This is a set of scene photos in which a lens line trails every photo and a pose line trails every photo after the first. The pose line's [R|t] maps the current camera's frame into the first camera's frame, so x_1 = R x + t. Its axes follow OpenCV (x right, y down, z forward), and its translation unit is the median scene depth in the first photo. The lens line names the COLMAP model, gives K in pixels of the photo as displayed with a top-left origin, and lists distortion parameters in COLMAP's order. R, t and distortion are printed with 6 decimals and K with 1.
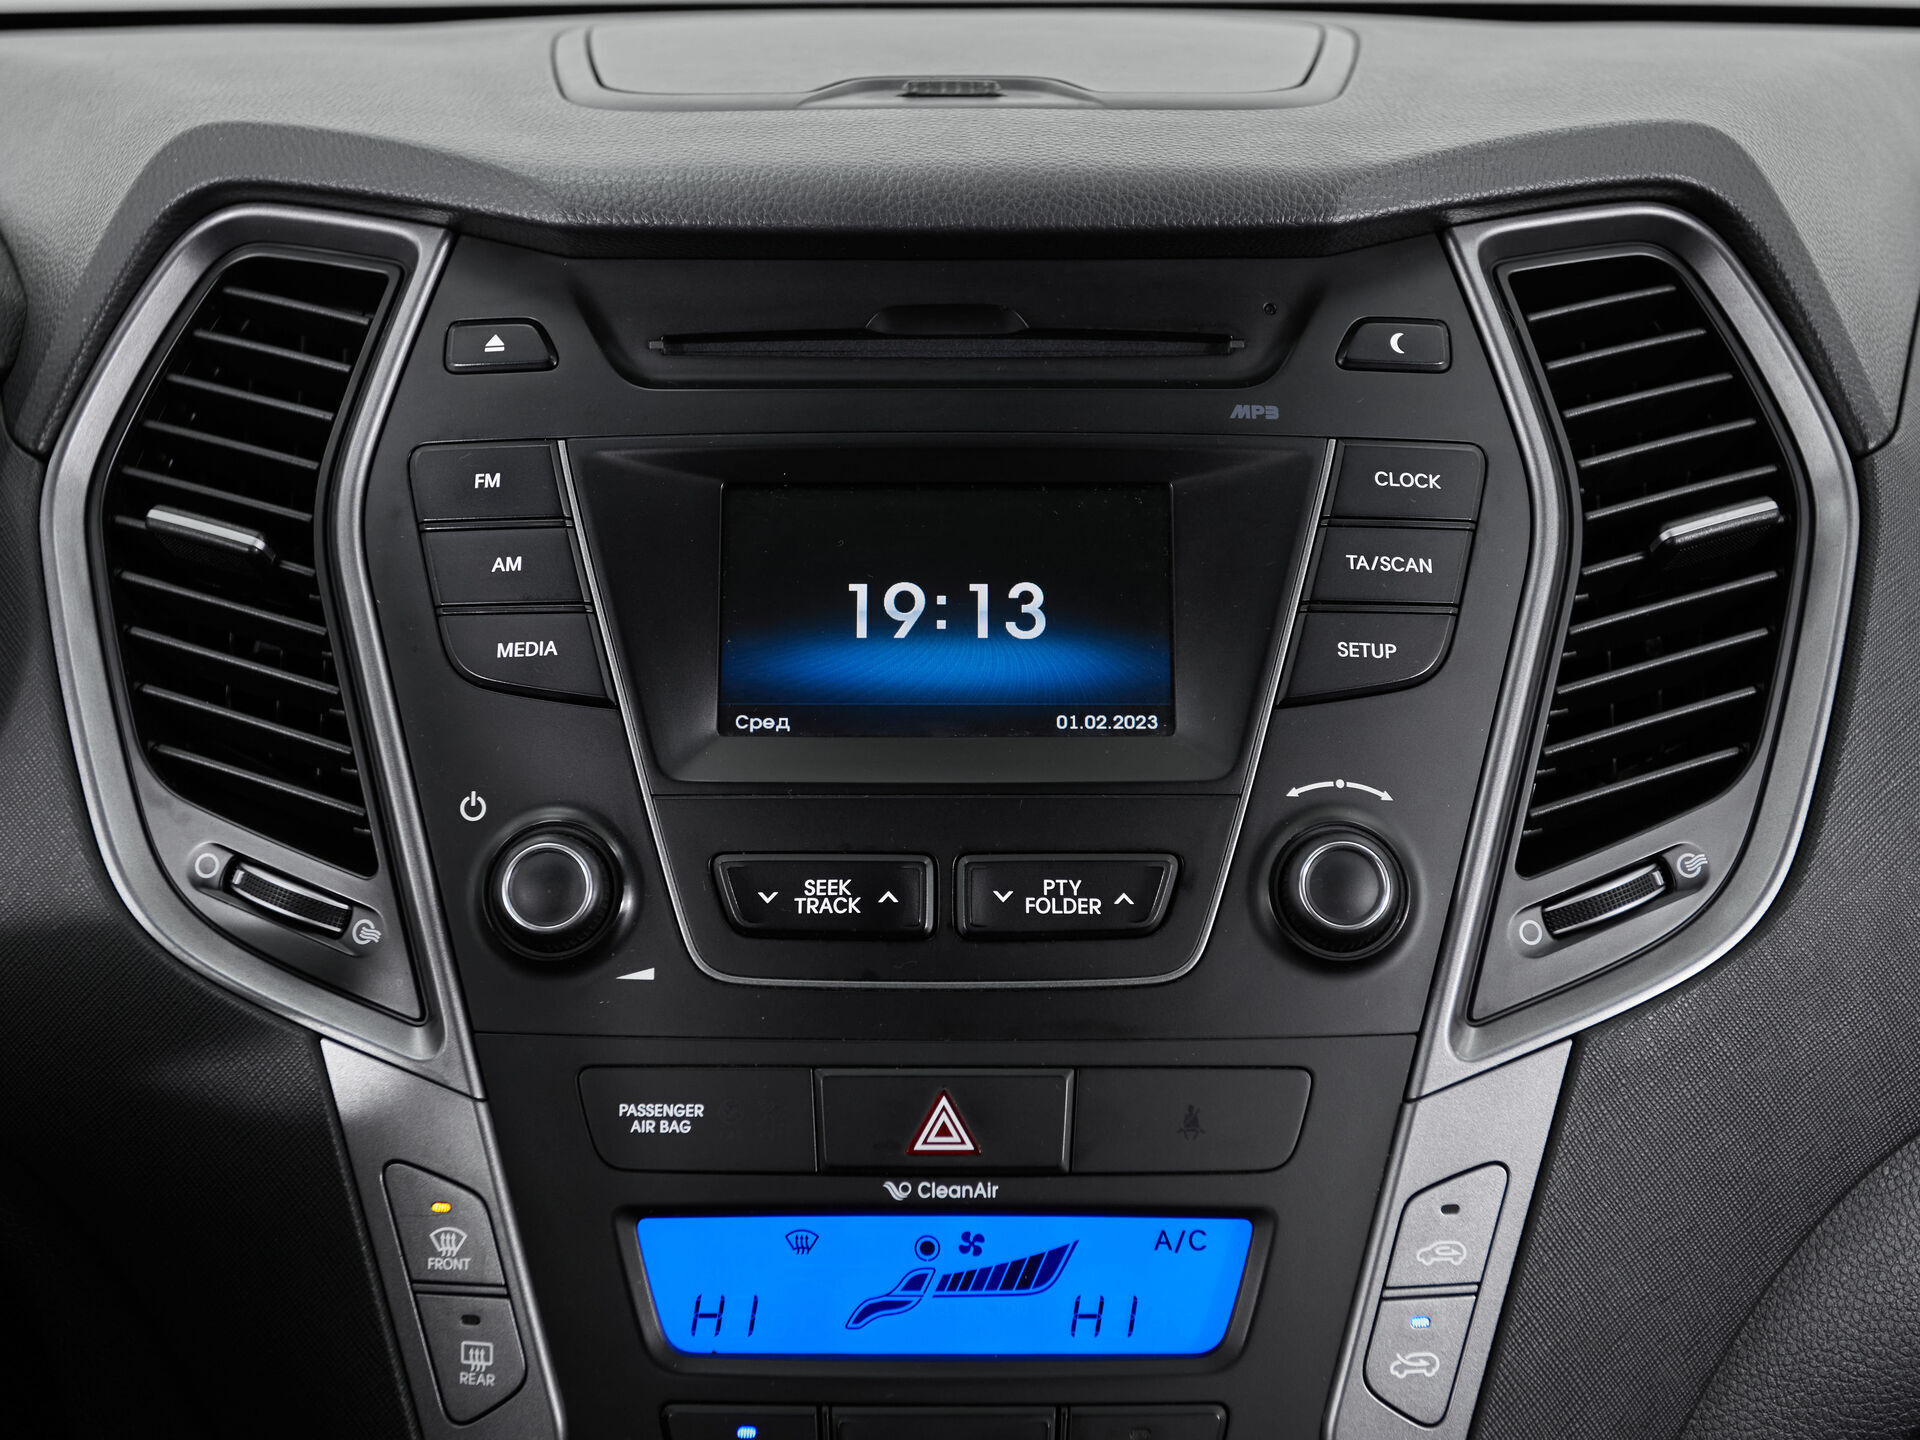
lens RADIAL K [[2329.3, 0, 951.3], [0, 2329.3, 729.7], [0, 0, 1]] dist [0.008498, 0.033210]
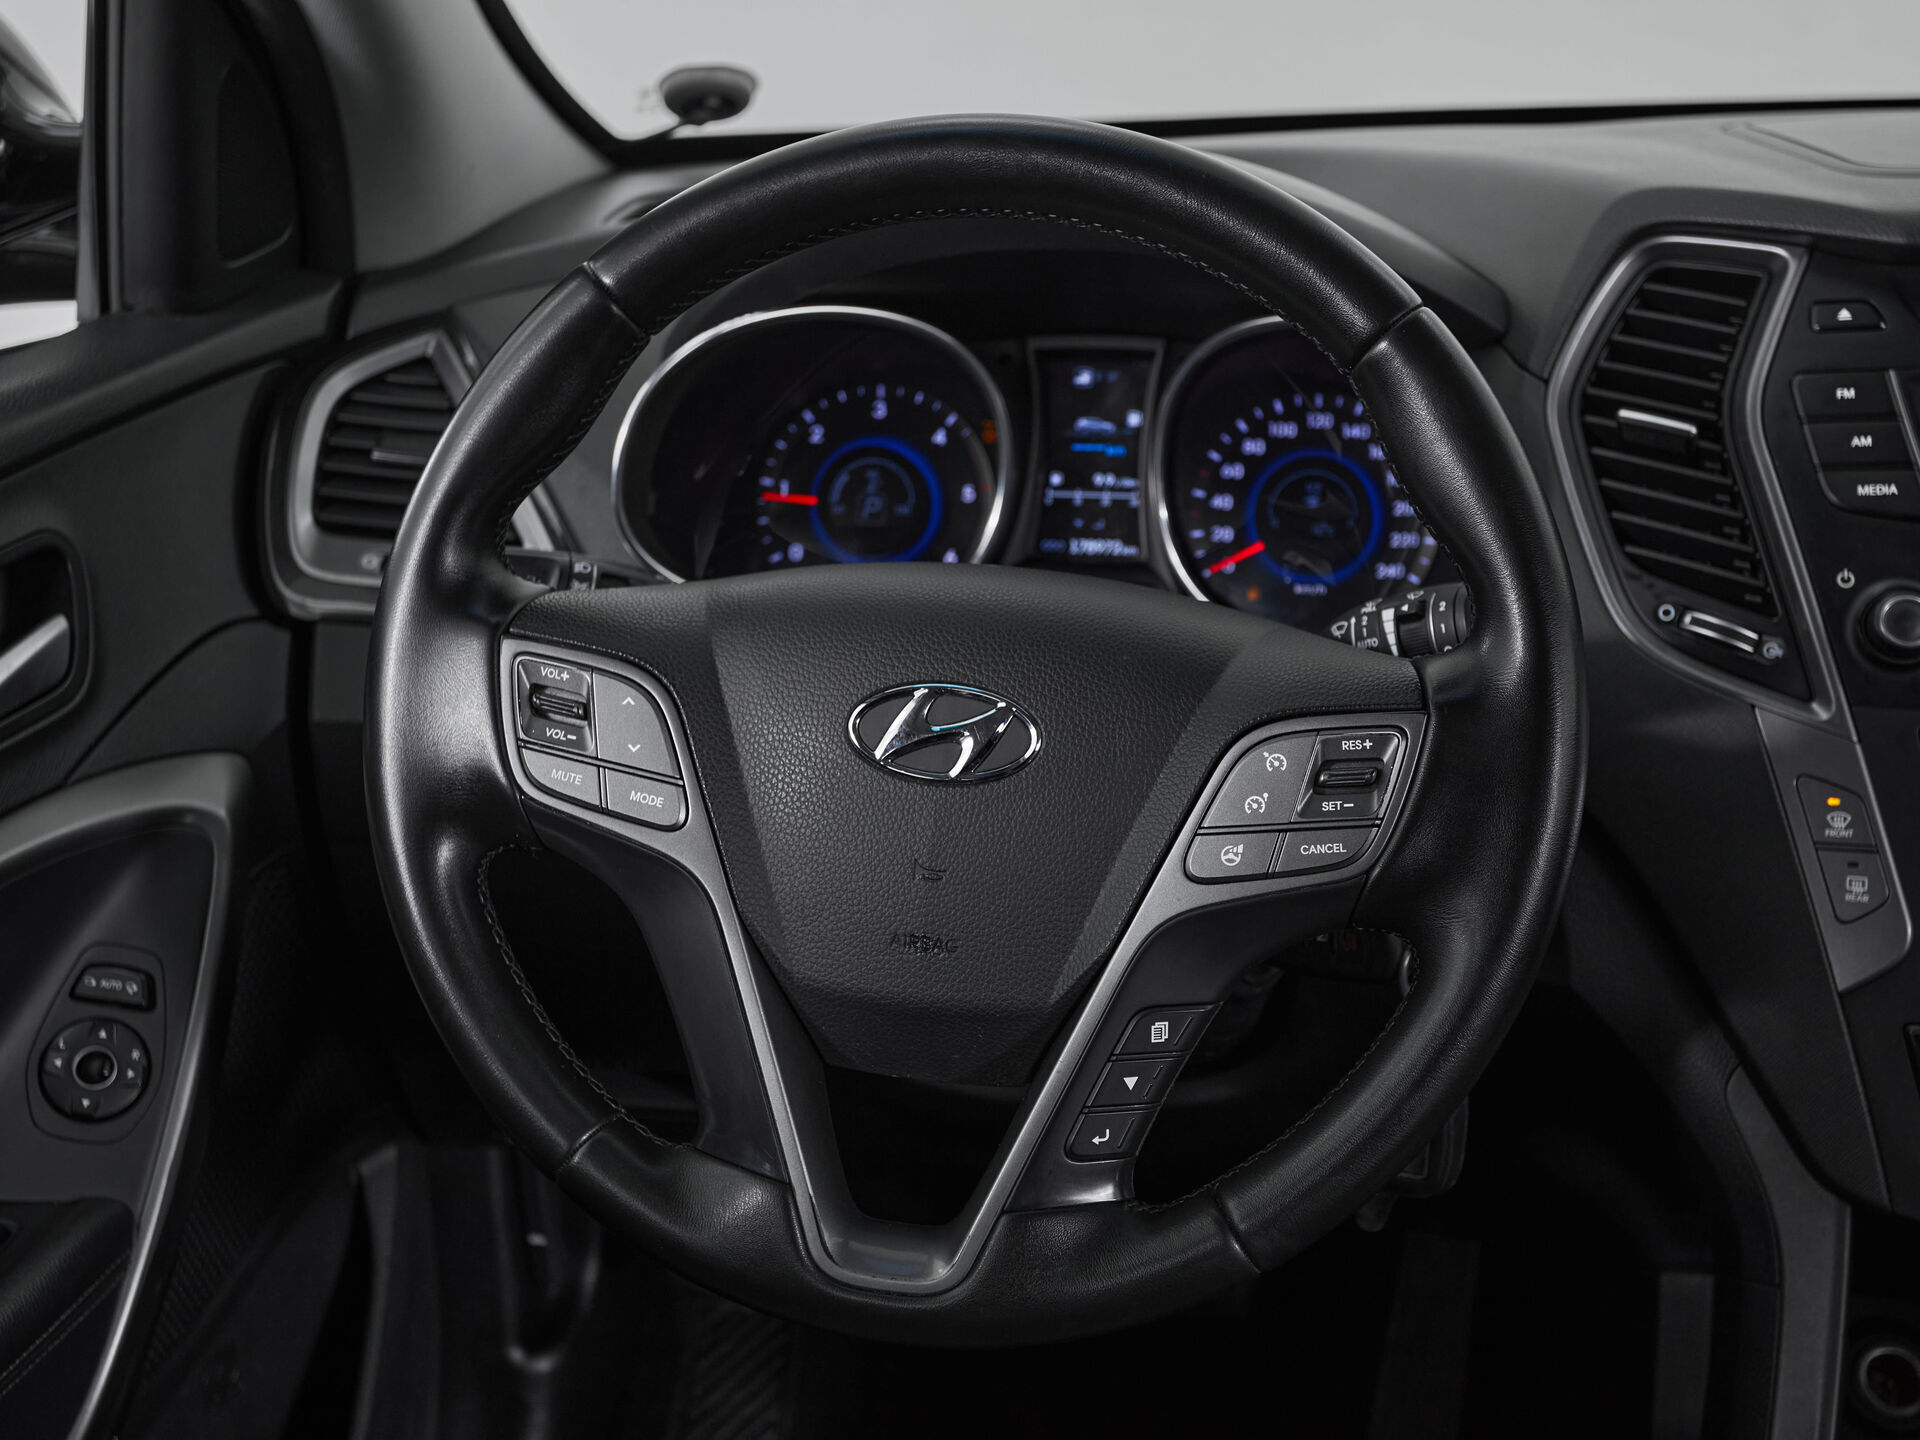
lens RADIAL K [[2329.3, 0, 951.3], [0, 2329.3, 729.7], [0, 0, 1]] dist [0.008498, 0.033210]
pose [[0.984097, 0.039912, -0.173089, -0.545800], [-0.043691, 0.998882, -0.018077, 0.202359], [0.172174, 0.025352, 0.984740, -0.808240]]
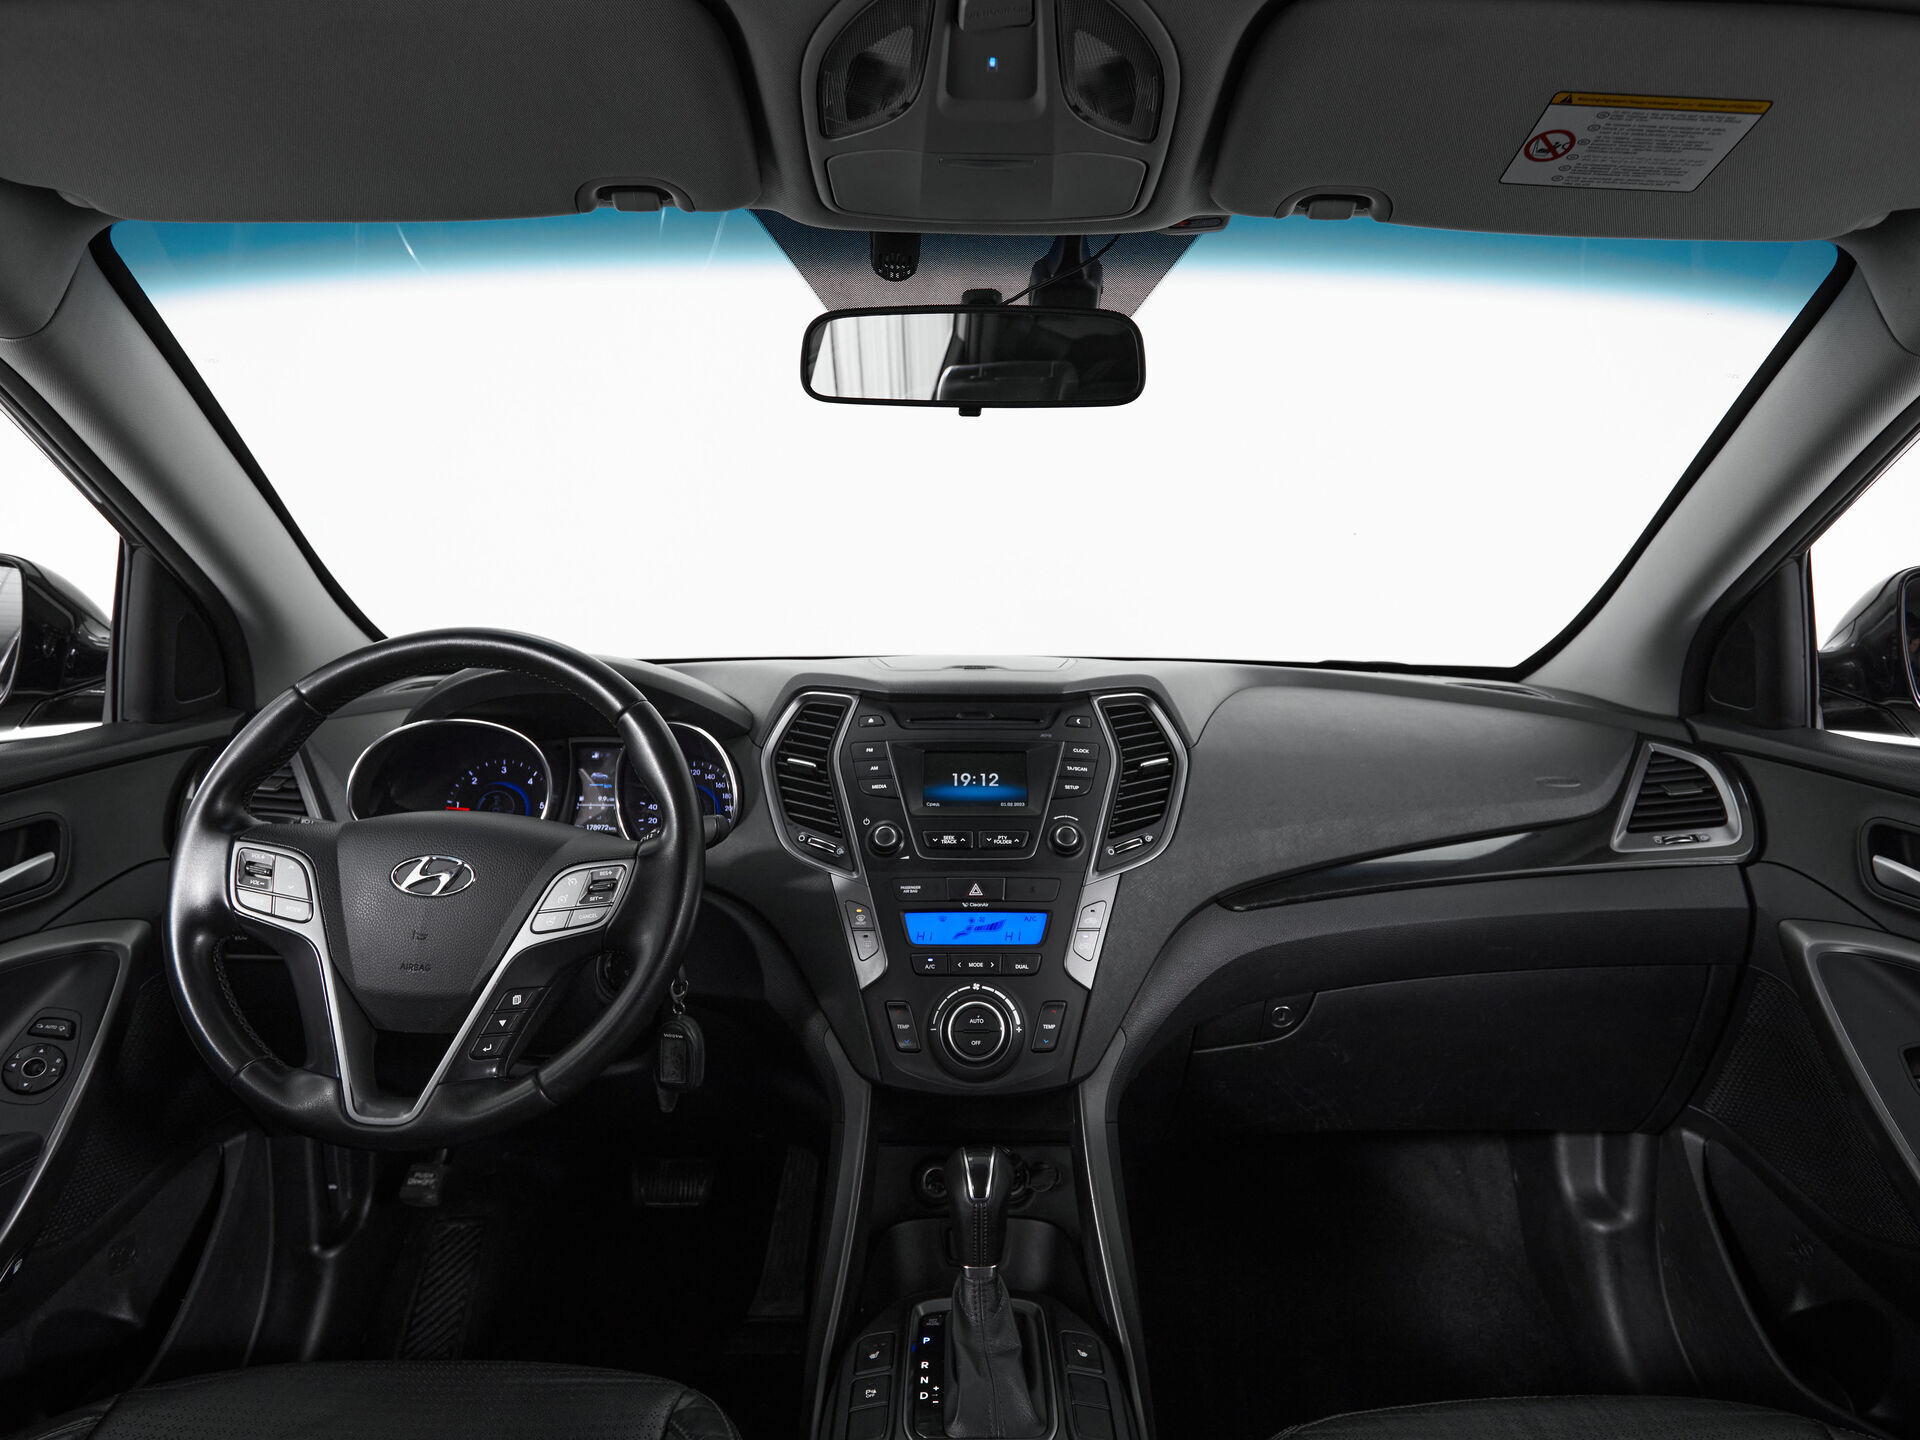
lens RADIAL K [[1109.0, 0, 971.7], [0, 1109.0, 718.2], [0, 0, 1]] dist [0.018348, -0.018111]
pose [[0.999777, 0.004662, 0.020577, -0.052204], [0.000826, 0.965891, -0.258946, 0.375985], [-0.021082, 0.258906, 0.965672, -1.030213]]
